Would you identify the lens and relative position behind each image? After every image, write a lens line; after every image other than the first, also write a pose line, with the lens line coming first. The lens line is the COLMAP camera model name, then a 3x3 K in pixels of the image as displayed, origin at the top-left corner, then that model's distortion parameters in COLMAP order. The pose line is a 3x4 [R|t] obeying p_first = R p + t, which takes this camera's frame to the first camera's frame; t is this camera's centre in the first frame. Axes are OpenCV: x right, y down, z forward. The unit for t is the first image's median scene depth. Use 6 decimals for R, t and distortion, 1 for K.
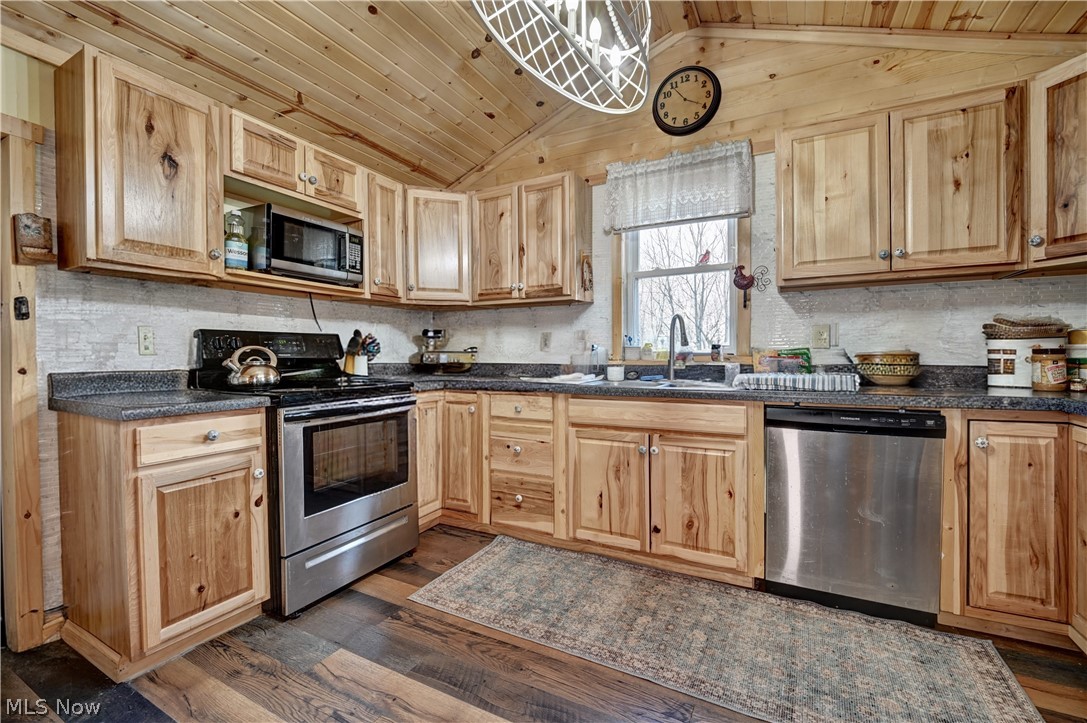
lens RADIAL K [[449.1, 0, 543.5], [0, 449.1, 361.5], [0, 0, 1]] dist [-0.002746, -0.008373]
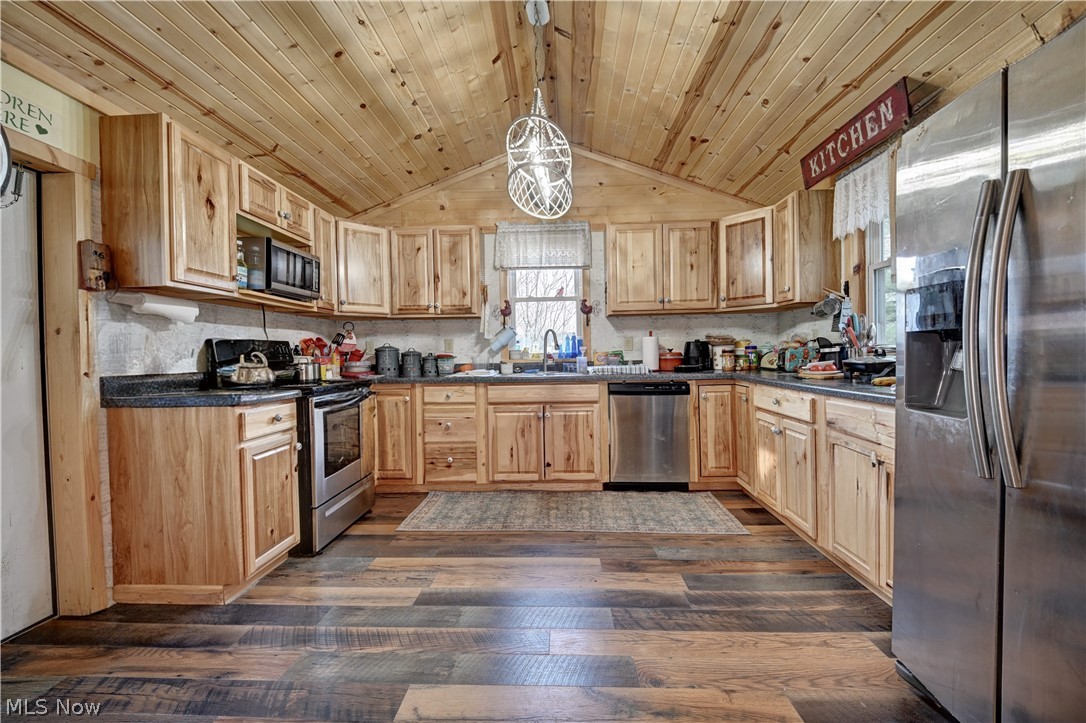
lens RADIAL K [[432.9, 0, 543.0], [0, 432.9, 361.5], [0, 0, 1]] dist [0.001709, -0.015151]
pose [[0.906615, -0.016130, 0.421651, -0.403740], [0.017416, 0.999848, 0.000801, 0.005151], [-0.421600, 0.006617, 0.906758, -0.385287]]
